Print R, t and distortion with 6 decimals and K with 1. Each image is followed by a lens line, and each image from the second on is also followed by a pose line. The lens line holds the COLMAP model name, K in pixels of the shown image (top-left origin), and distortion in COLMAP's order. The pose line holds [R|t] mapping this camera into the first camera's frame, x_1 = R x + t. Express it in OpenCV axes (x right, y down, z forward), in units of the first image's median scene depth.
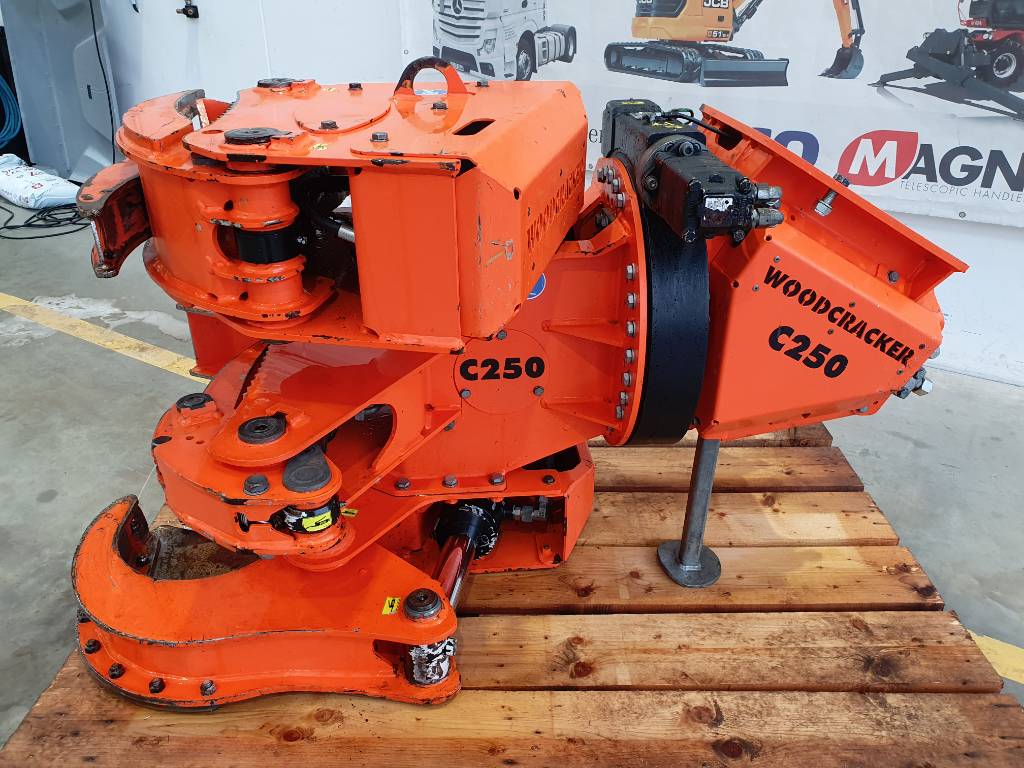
lens RADIAL K [[795.5, 0, 504.6], [0, 795.5, 383.0], [0, 0, 1]] dist [-0.036086, 0.074913]
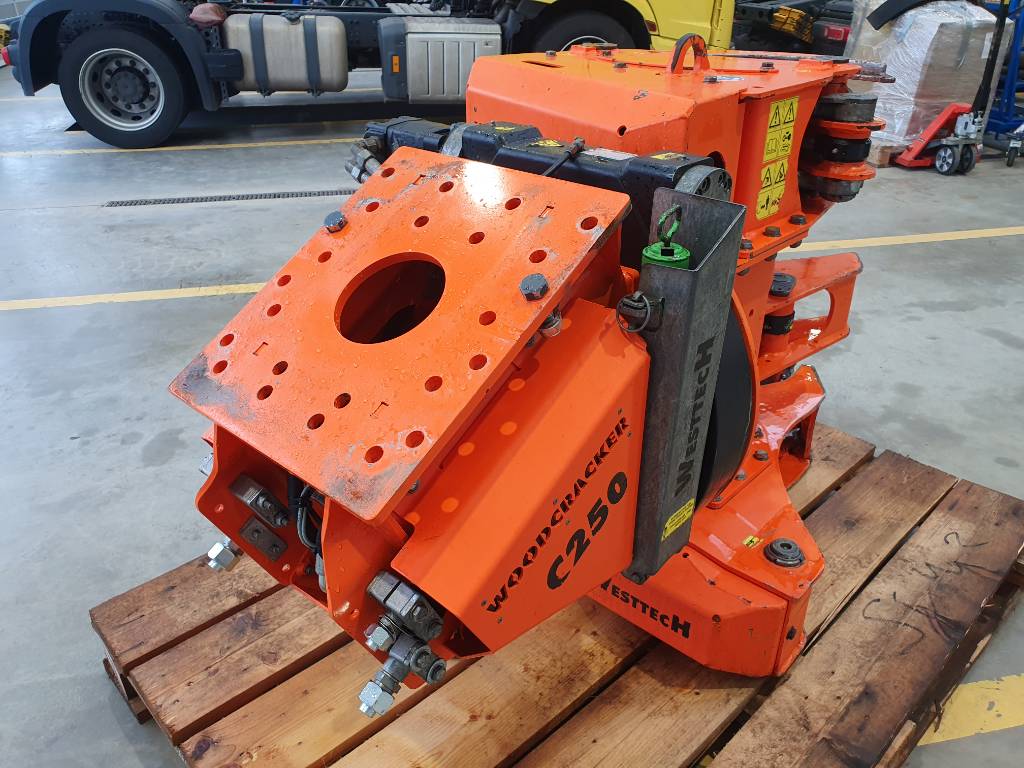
lens RADIAL K [[792.1, 0, 503.0], [0, 792.1, 389.5], [0, 0, 1]] dist [0.023051, -0.000843]
pose [[-0.725162, 0.332341, -0.603067, 0.736376], [-0.316041, 0.617475, 0.720307, -0.681626], [0.611767, 0.712933, -0.342736, 1.308549]]
